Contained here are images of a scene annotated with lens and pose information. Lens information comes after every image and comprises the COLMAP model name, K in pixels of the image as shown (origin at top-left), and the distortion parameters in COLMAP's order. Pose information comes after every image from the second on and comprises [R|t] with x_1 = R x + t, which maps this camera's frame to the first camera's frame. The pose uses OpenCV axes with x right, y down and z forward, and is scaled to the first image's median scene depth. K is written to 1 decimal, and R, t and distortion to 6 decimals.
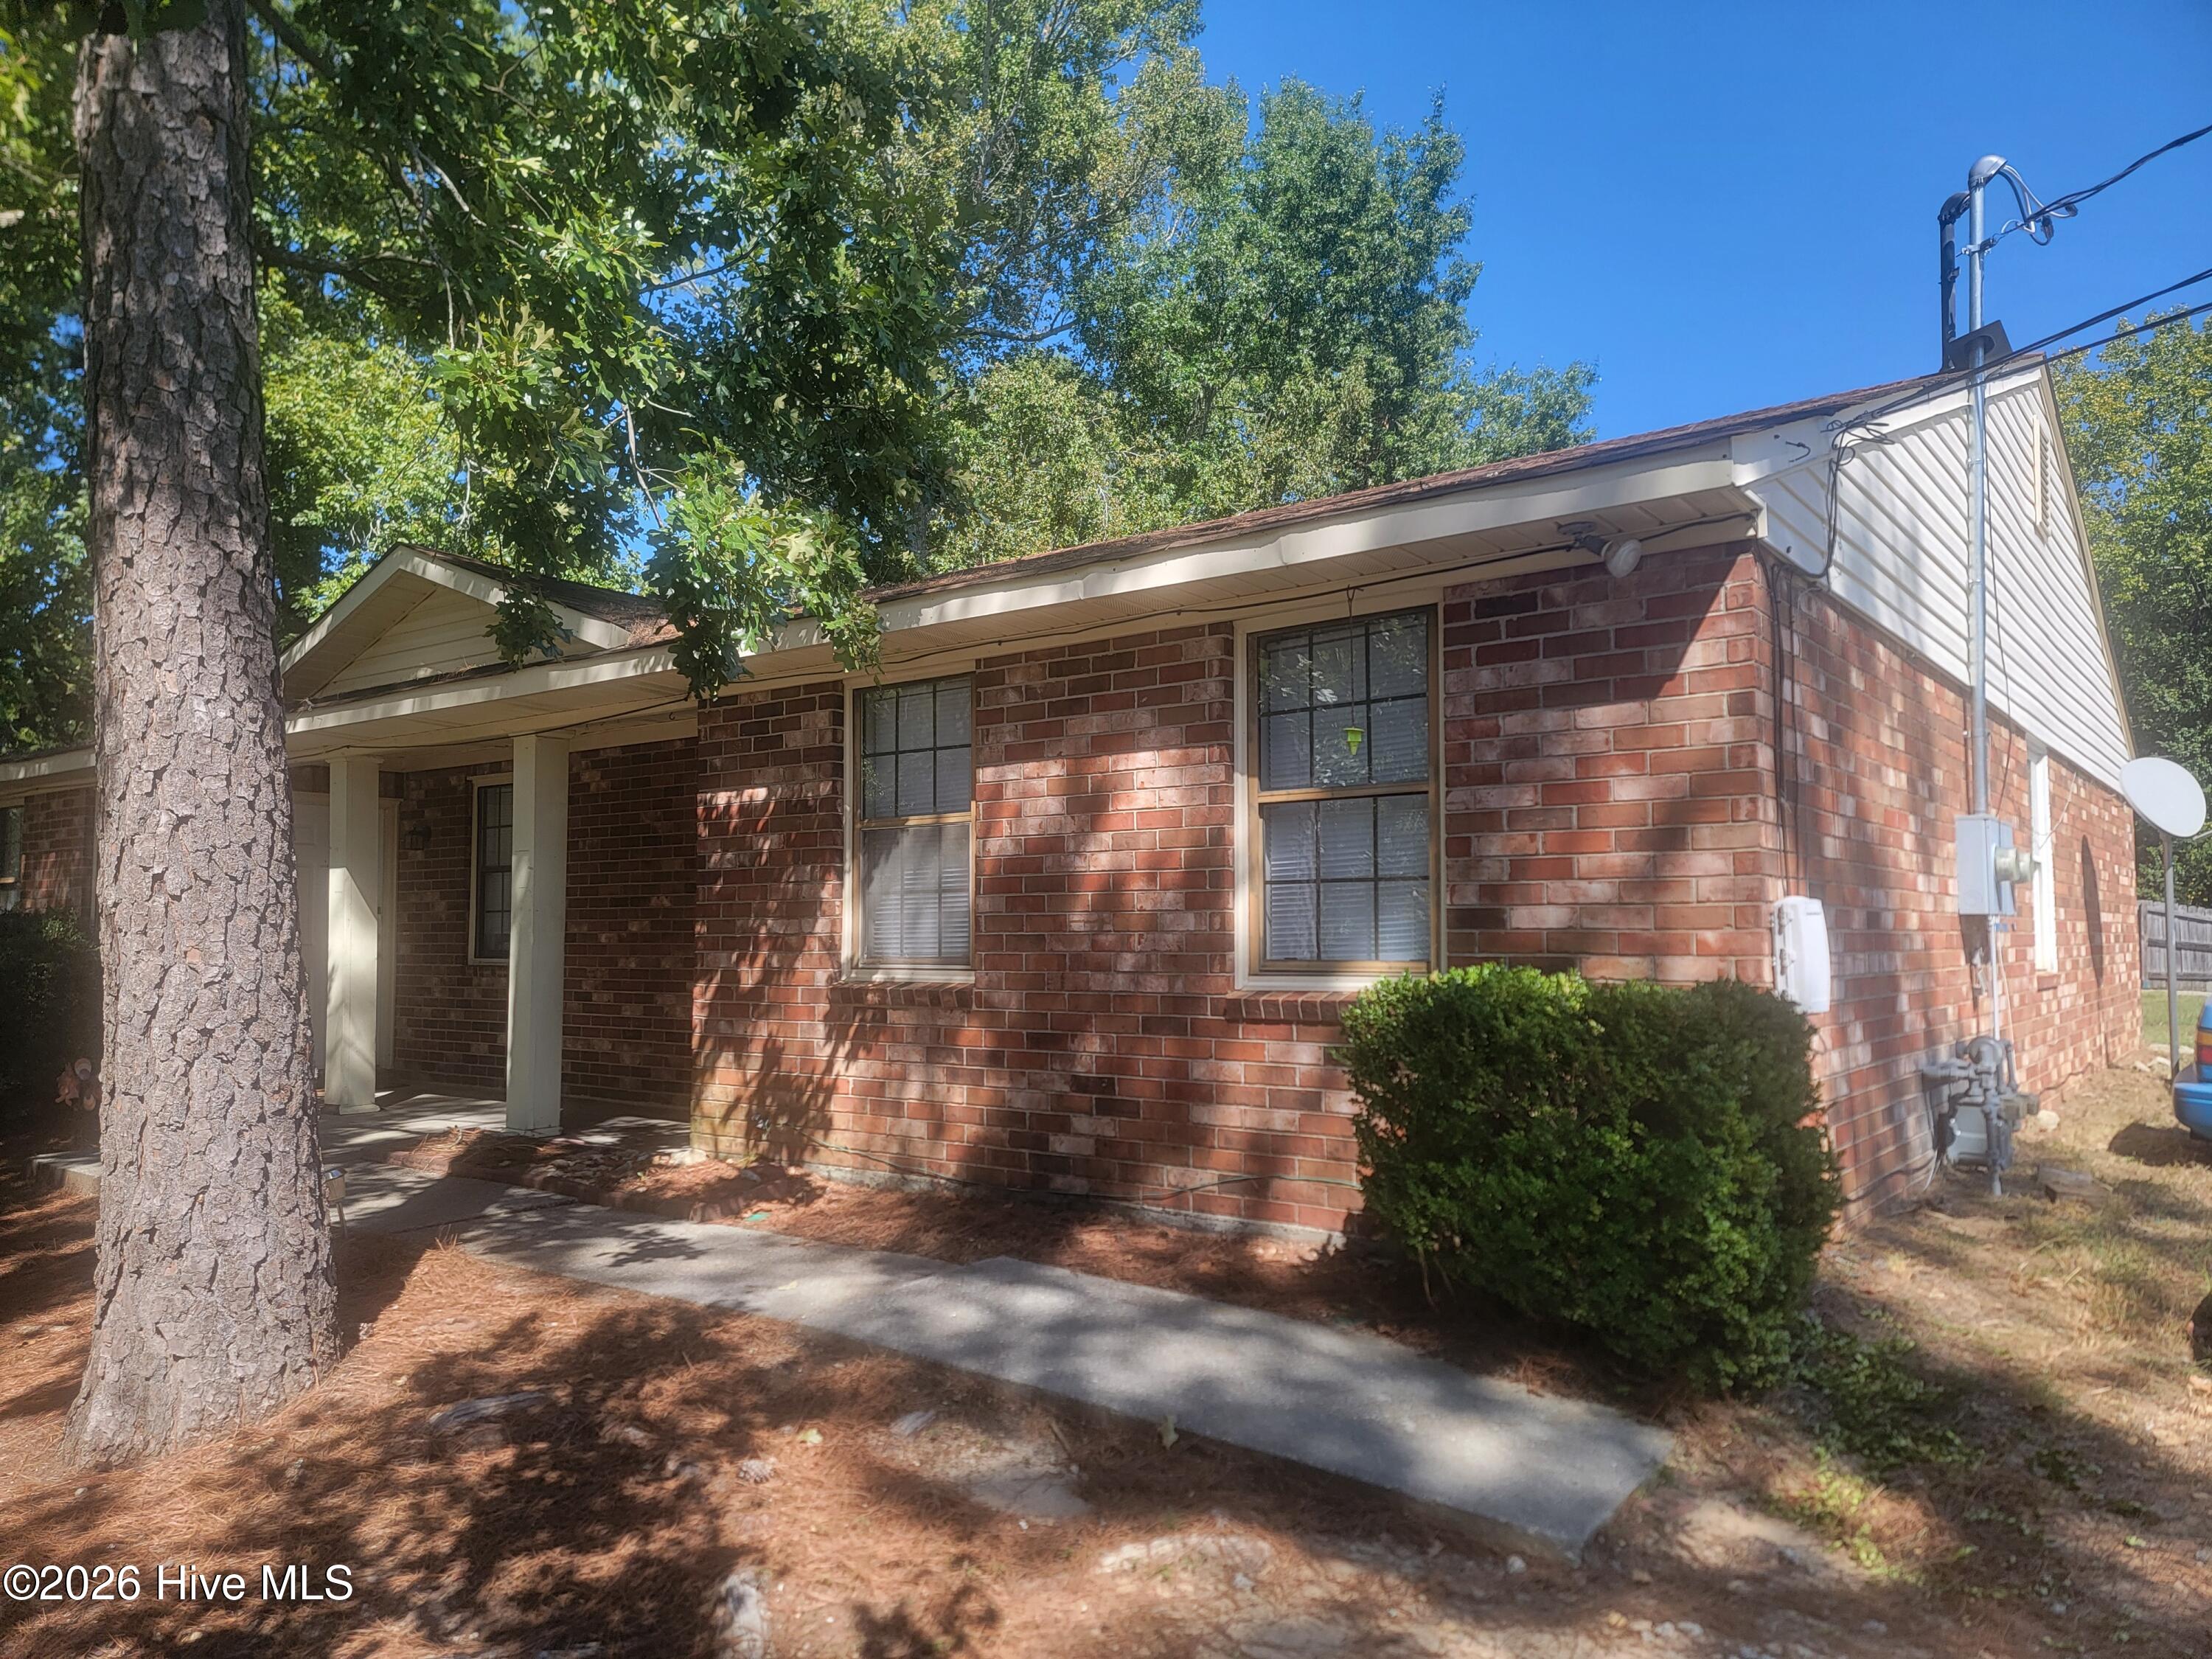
lens RADIAL K [[1511.4, 0, 1105.9], [0, 1511.4, 841.1], [0, 0, 1]] dist [0.101129, -0.000069]
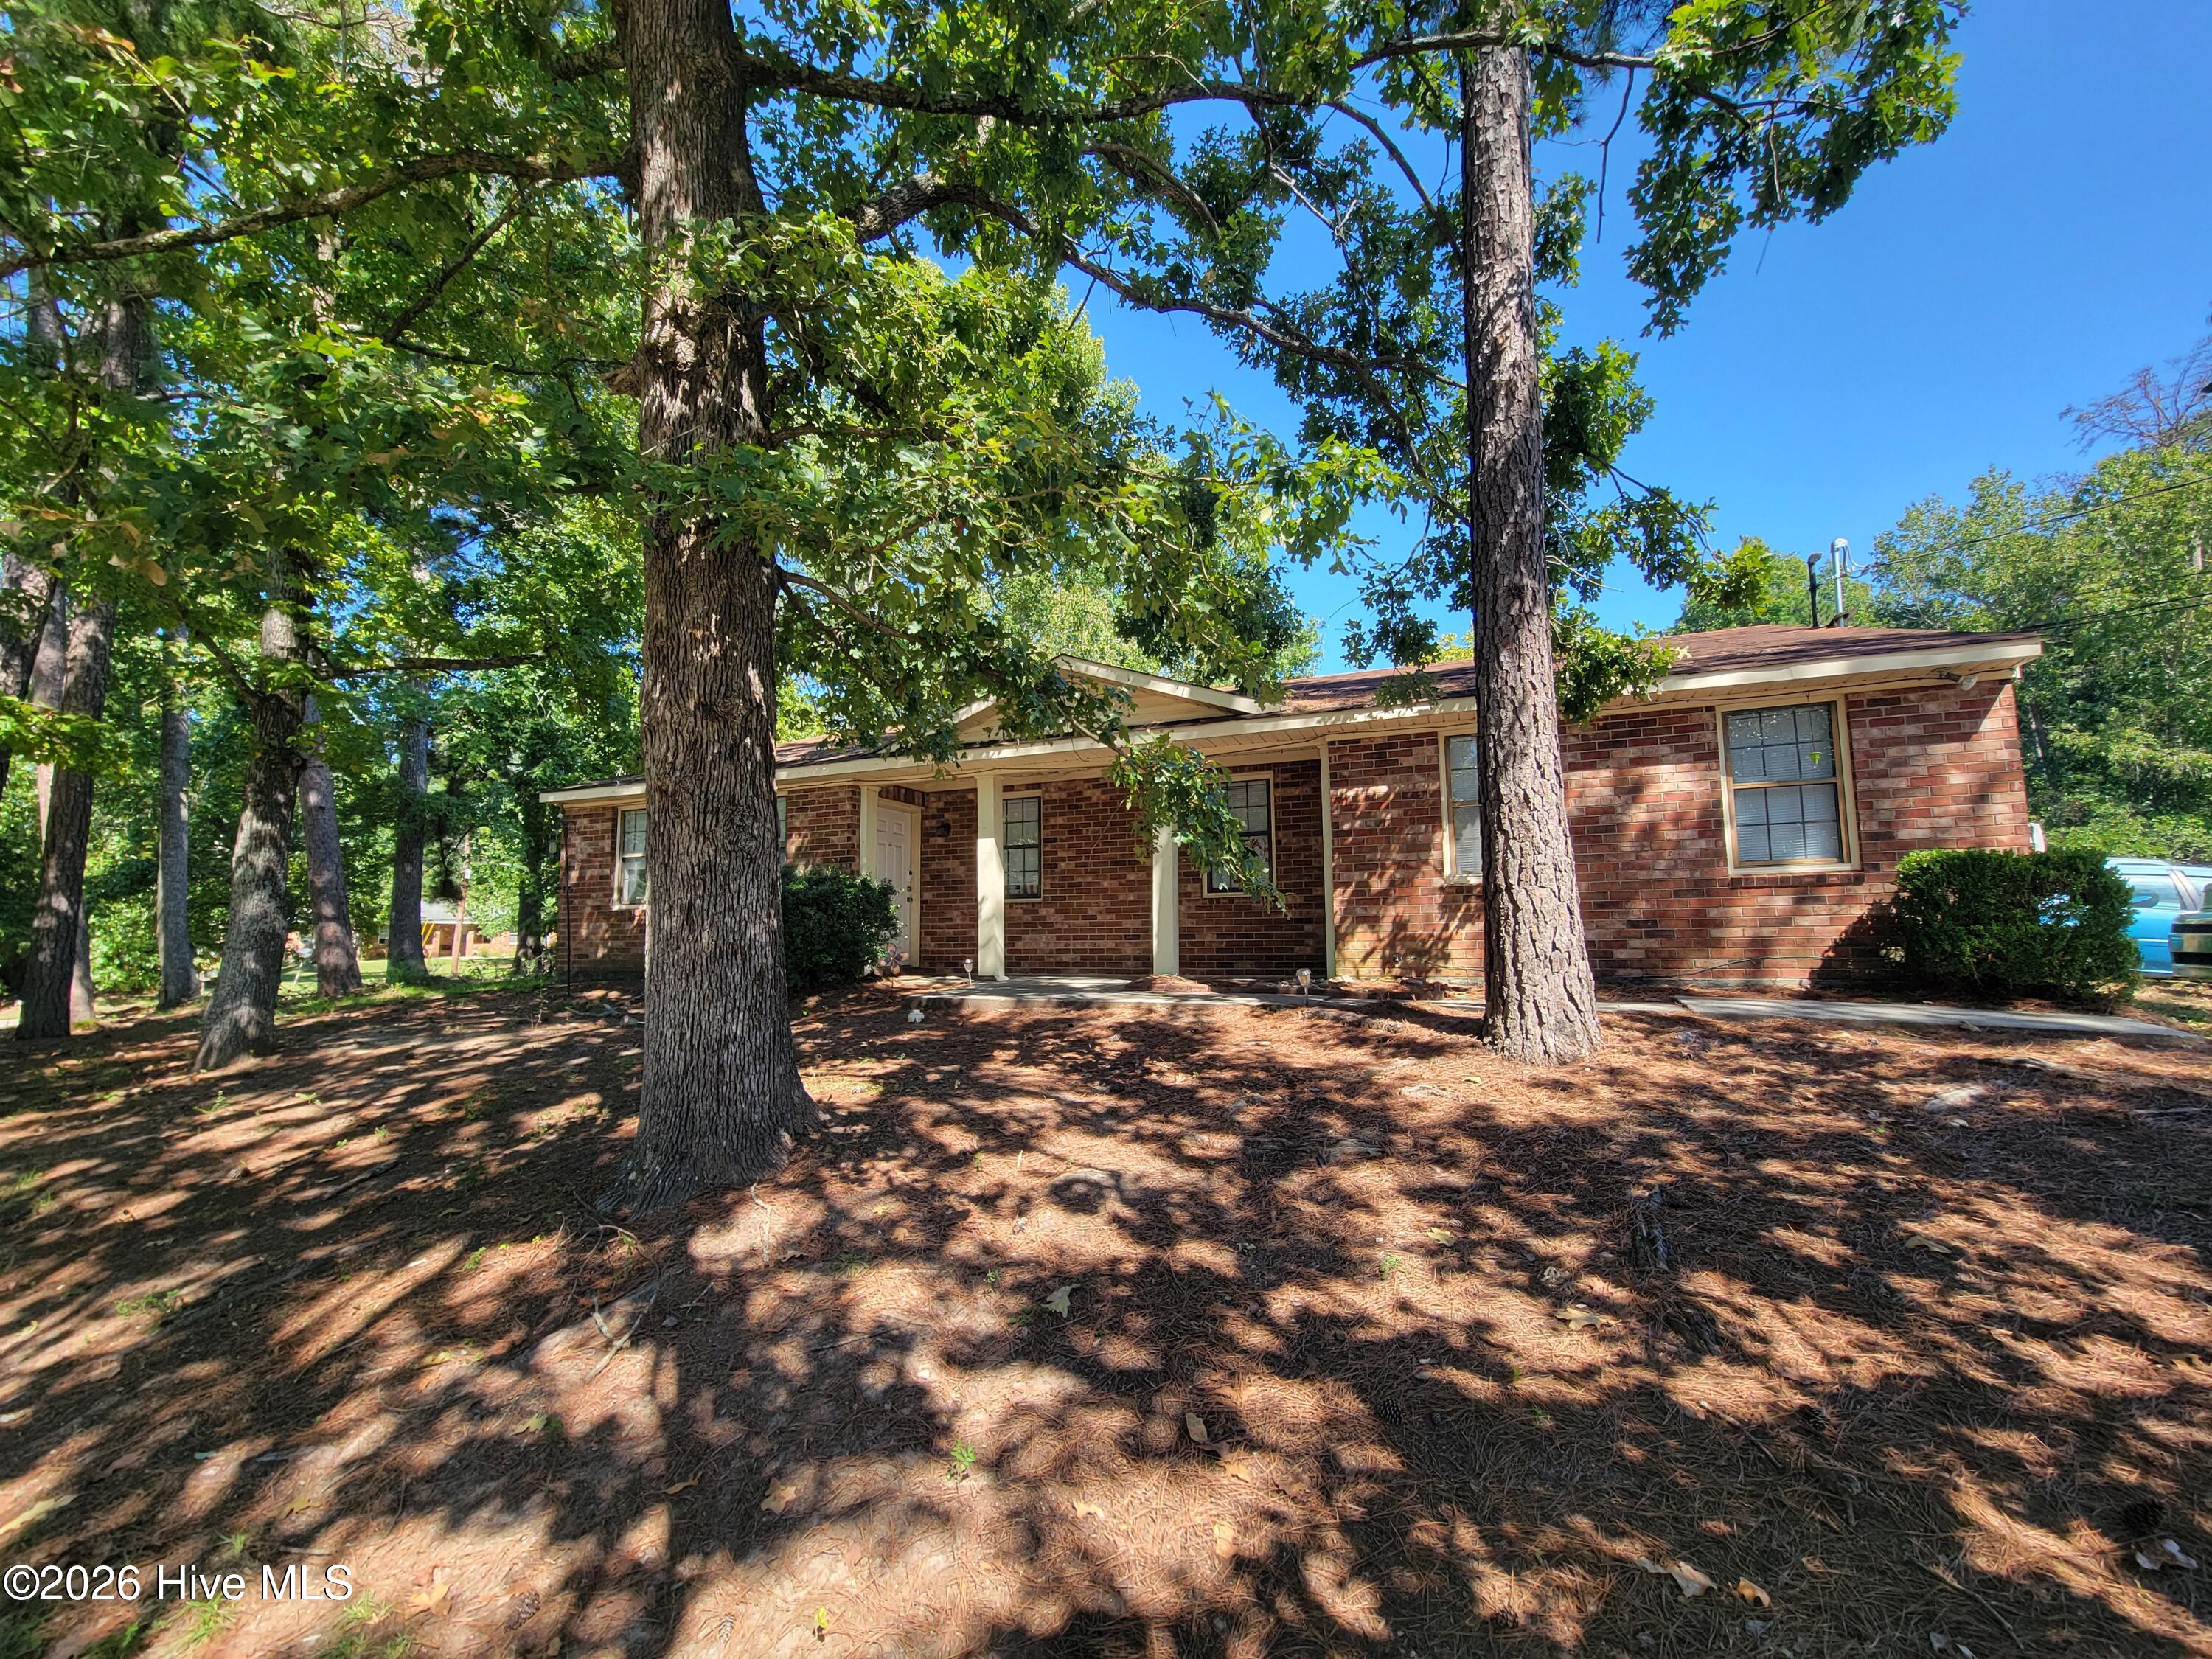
lens RADIAL K [[905.9, 0, 1106.3], [0, 905.9, 844.8], [0, 0, 1]] dist [-0.006028, 0.001630]
pose [[0.965314, 0.011569, 0.260836, -1.040023], [-0.002205, 0.999343, -0.036164, 0.097873], [-0.261083, 0.034335, 0.964705, -0.011741]]
